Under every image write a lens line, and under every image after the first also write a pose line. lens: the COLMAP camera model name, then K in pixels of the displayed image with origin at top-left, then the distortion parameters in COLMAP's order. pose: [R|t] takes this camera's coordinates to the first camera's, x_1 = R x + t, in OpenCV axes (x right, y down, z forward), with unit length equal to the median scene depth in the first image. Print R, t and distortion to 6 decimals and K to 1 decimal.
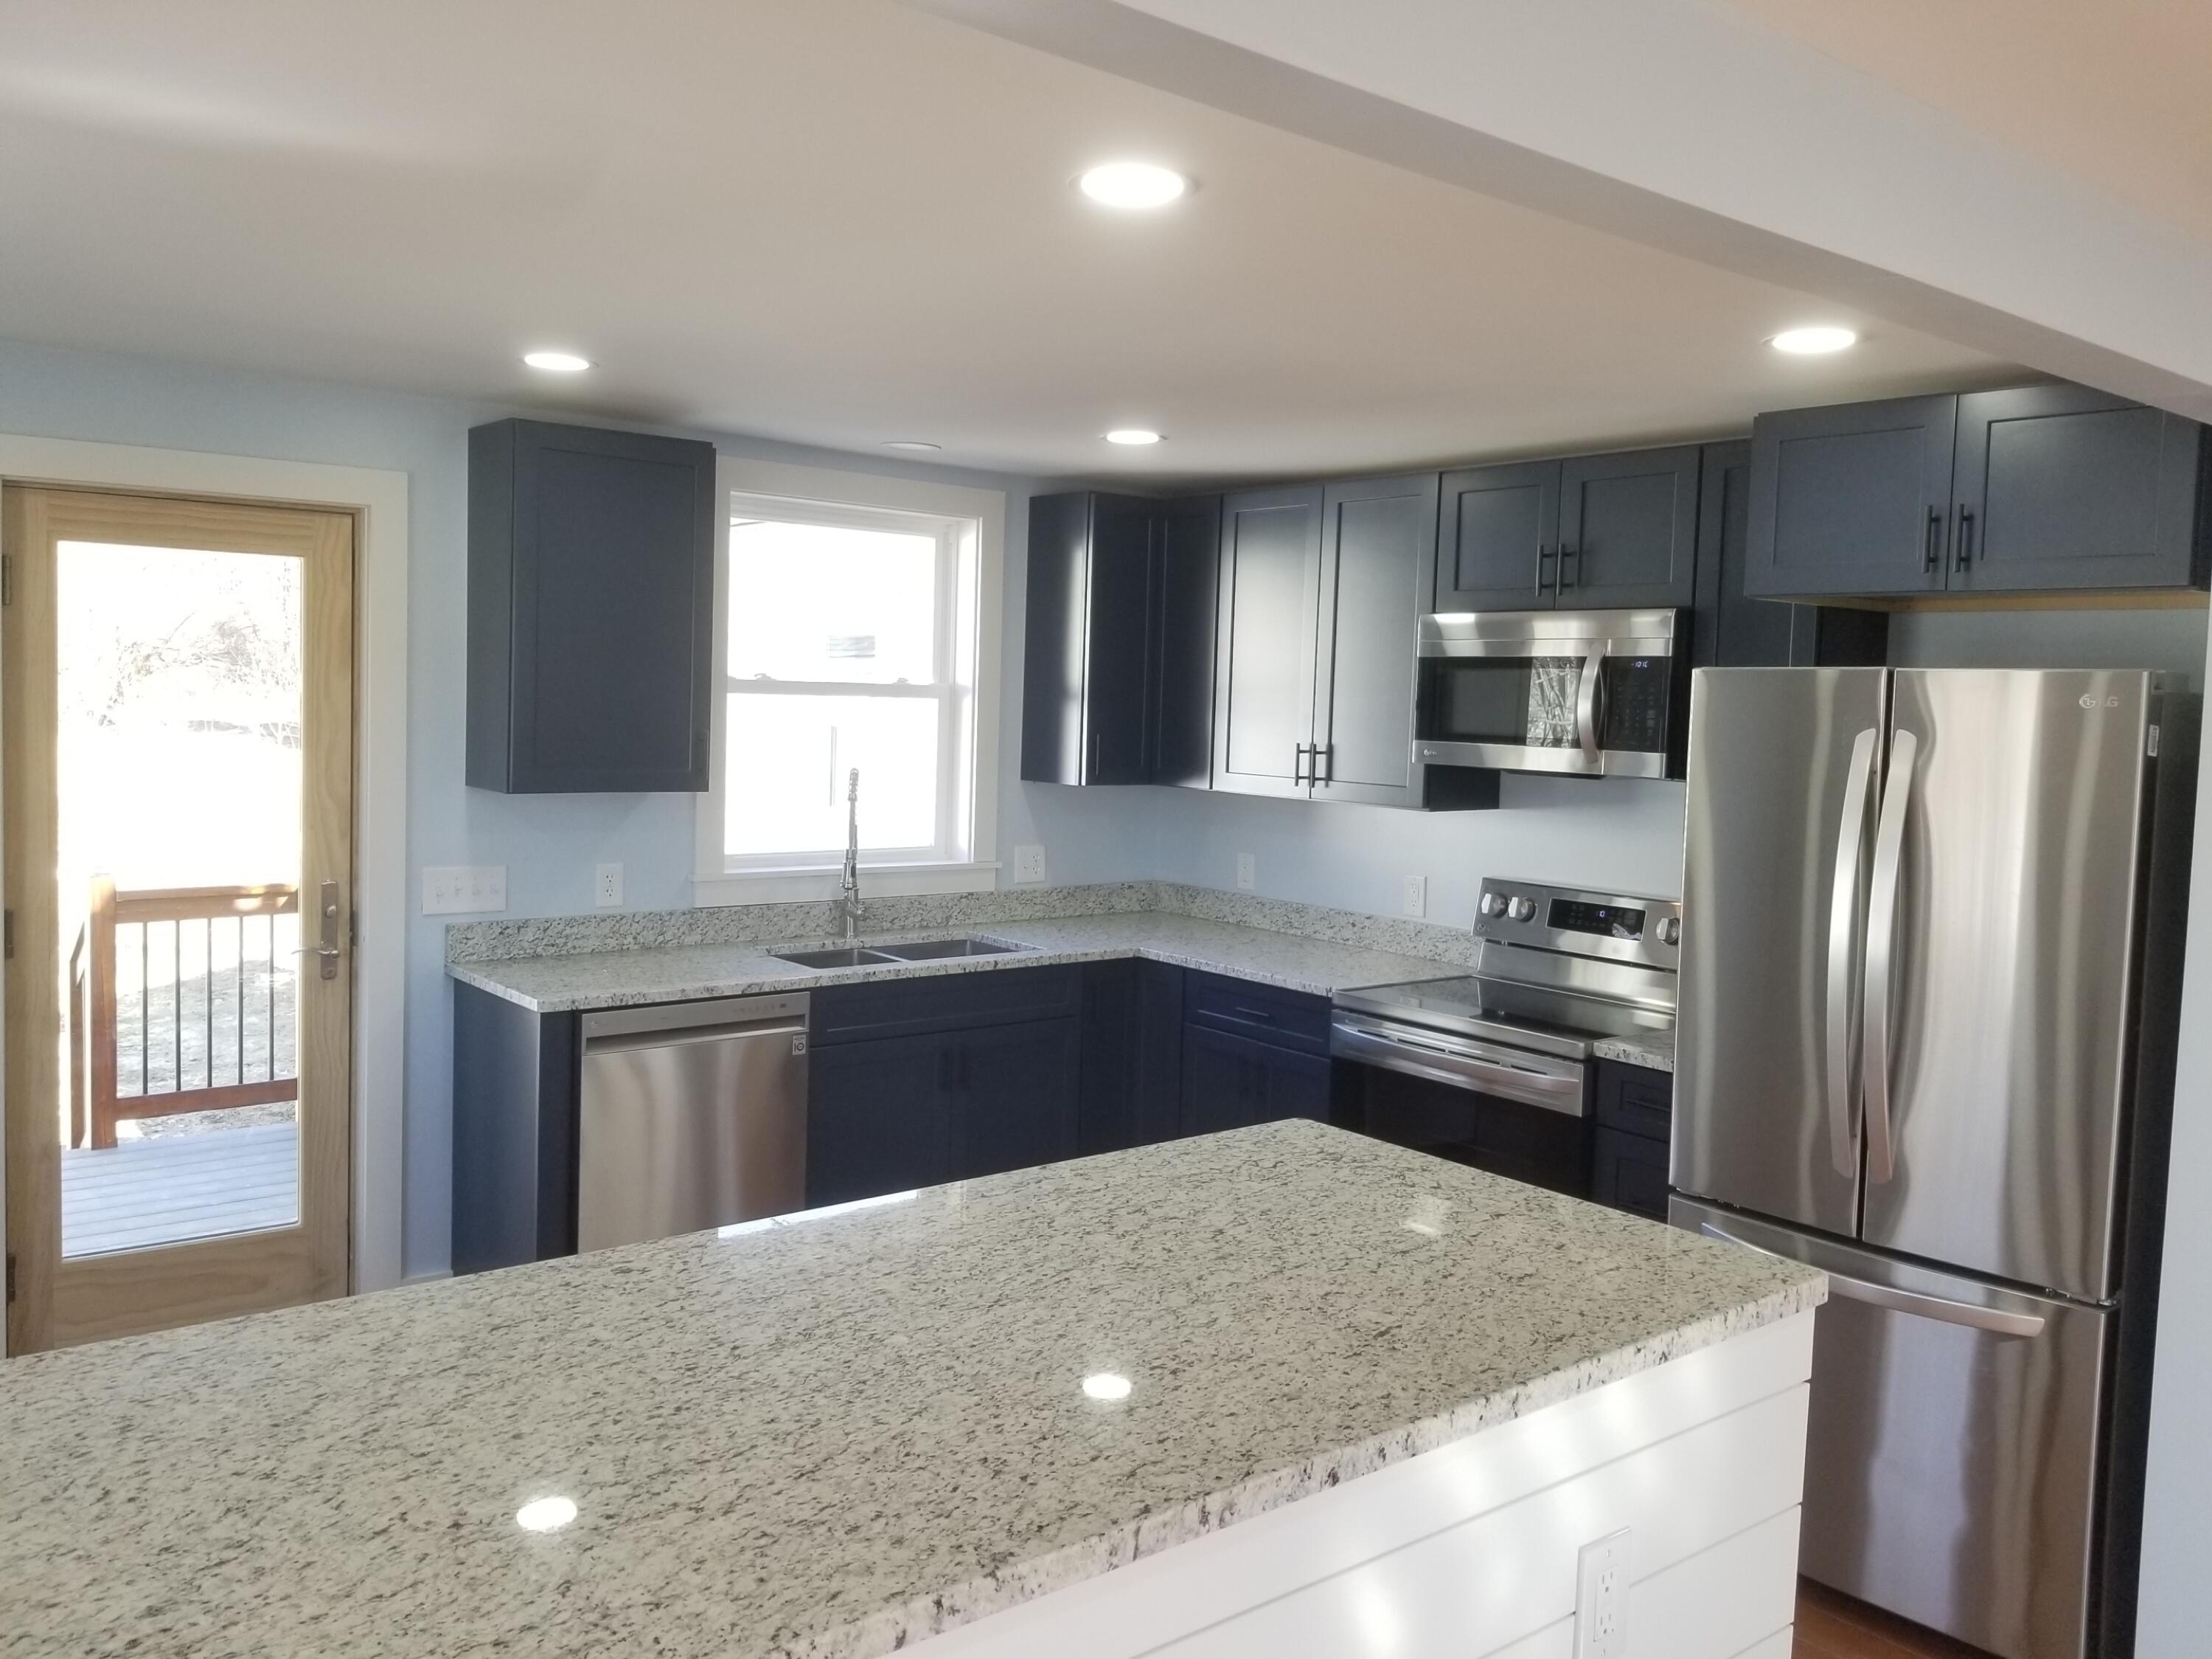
lens RADIAL K [[1711.8, 0, 1049.9], [0, 1711.8, 823.4], [0, 0, 1]] dist [0.006747, 0.001874]
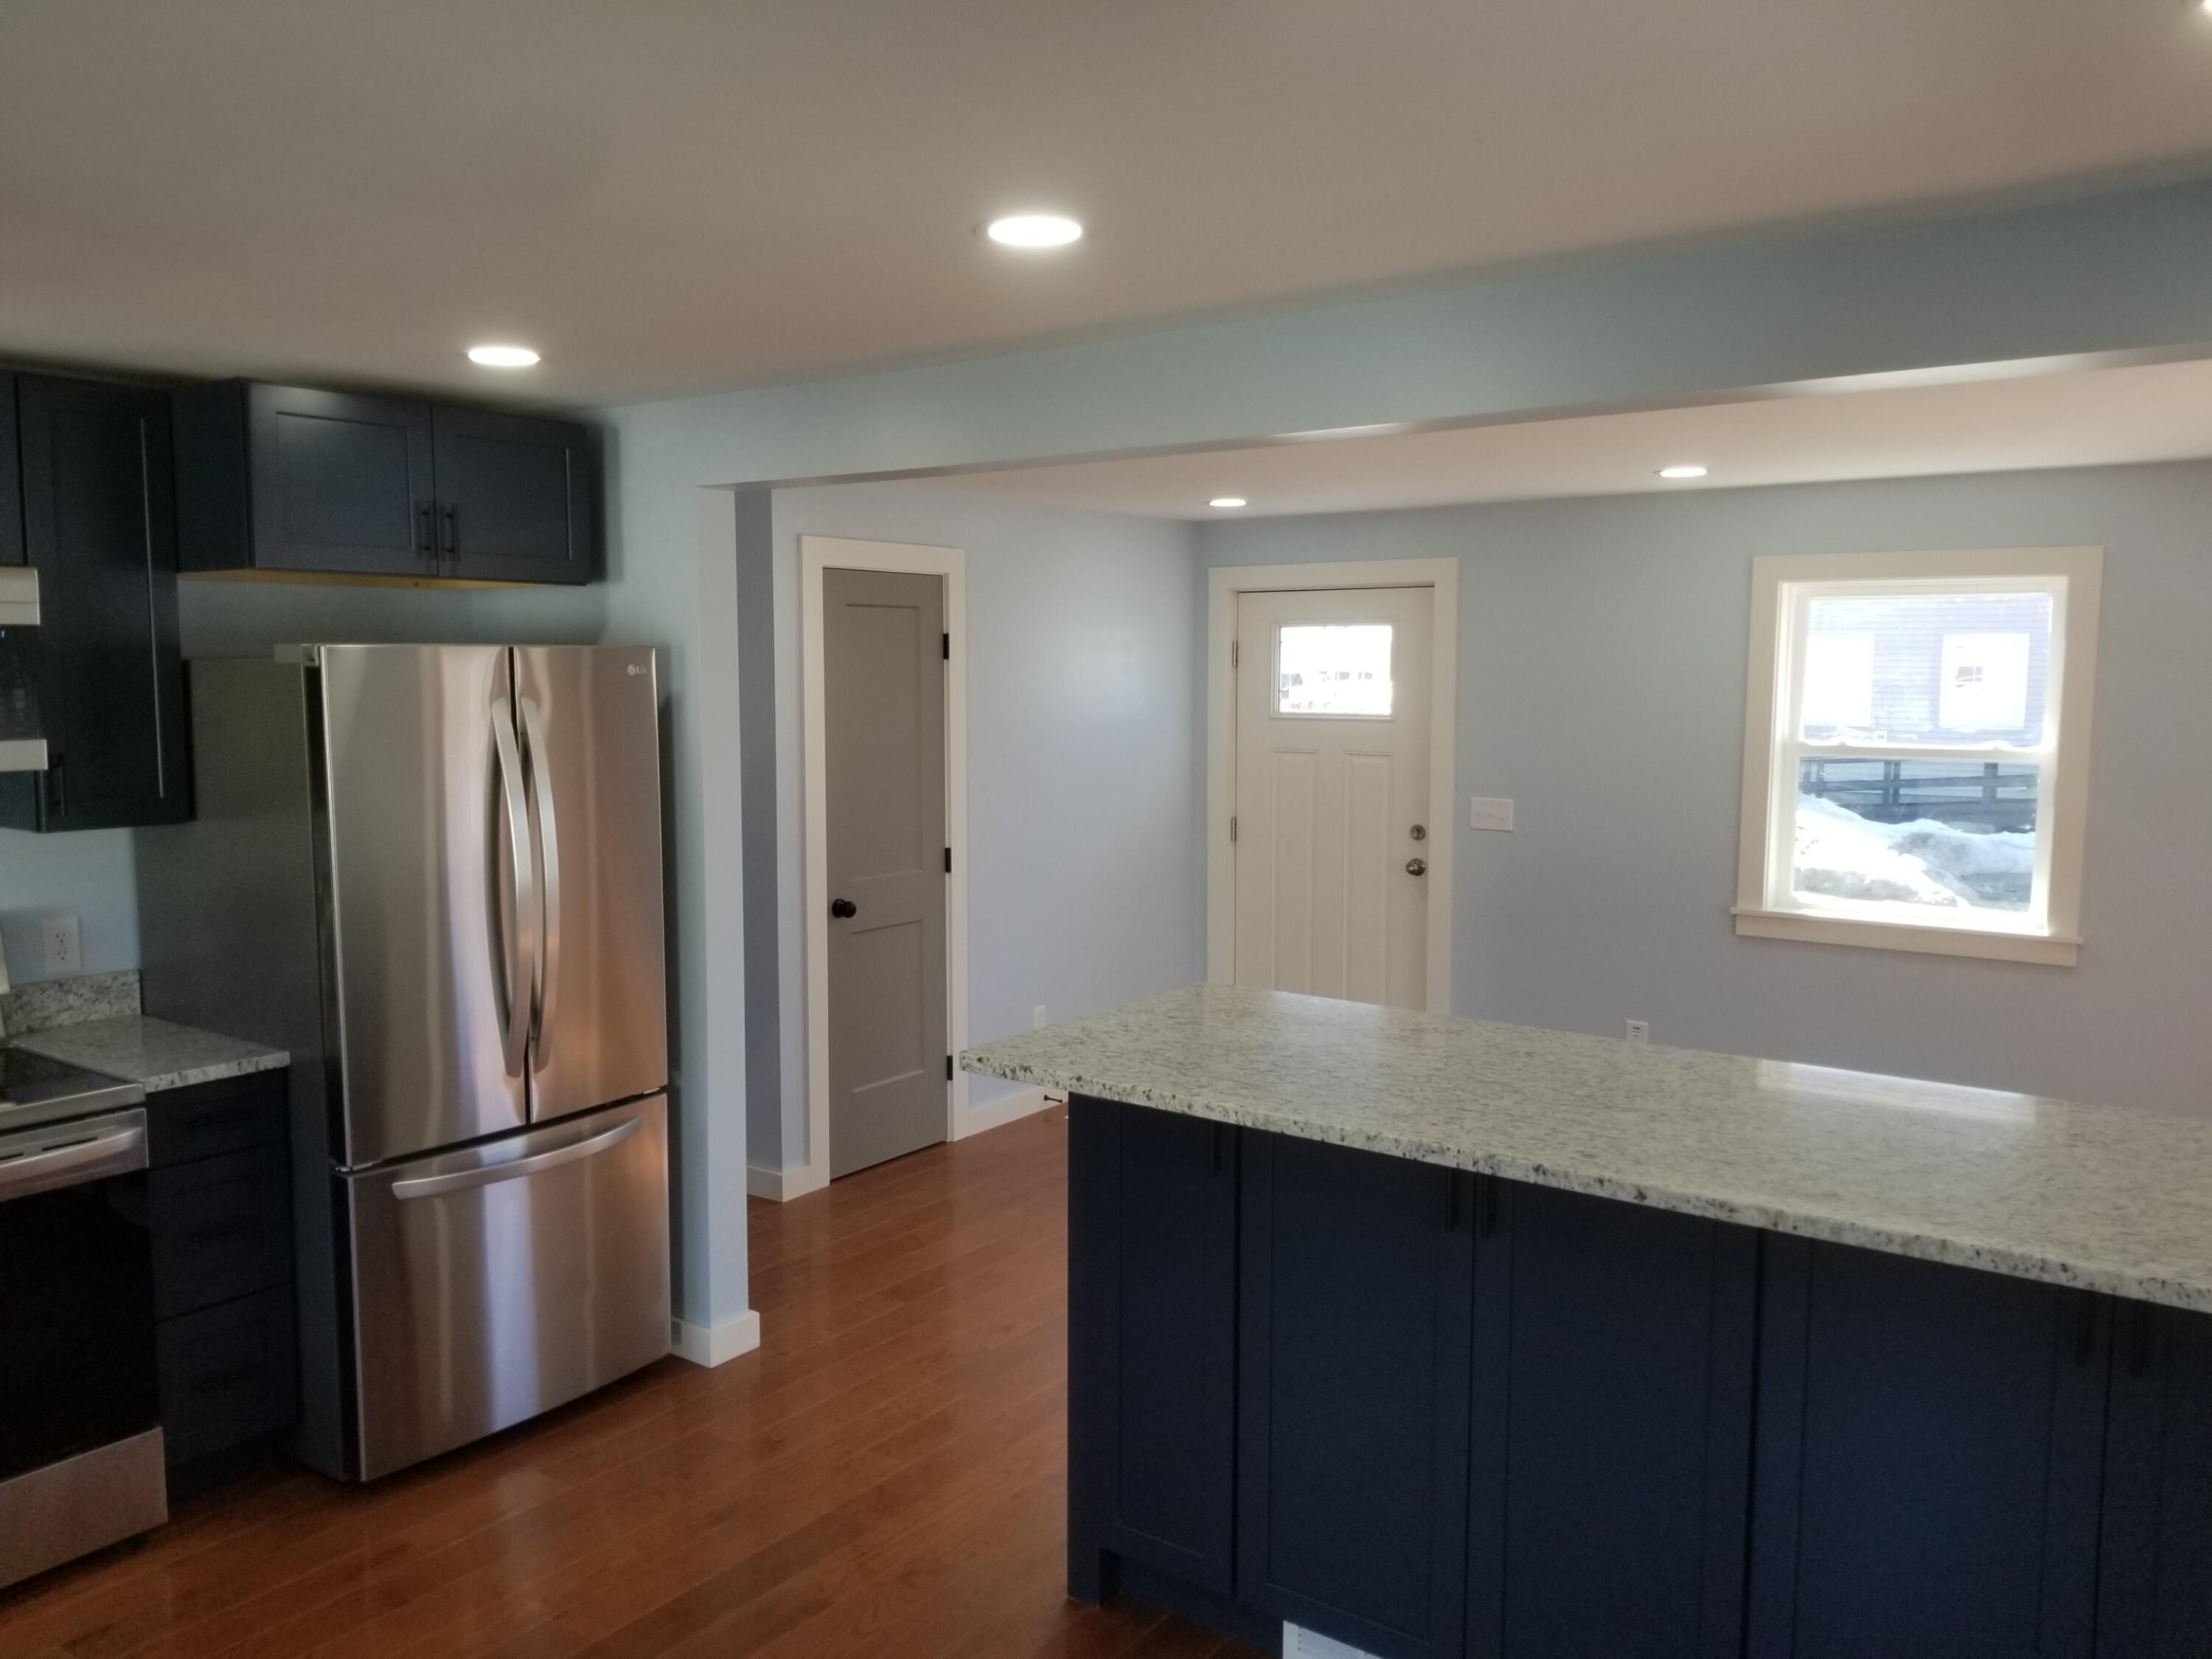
lens RADIAL K [[1711.8, 0, 1049.9], [0, 1711.8, 823.4], [0, 0, 1]] dist [0.006747, 0.001874]
pose [[-0.264917, -0.116631, 0.957192, -1.388005], [0.061830, 0.988561, 0.137566, -0.201875], [-0.962287, 0.095627, -0.254676, 1.730538]]
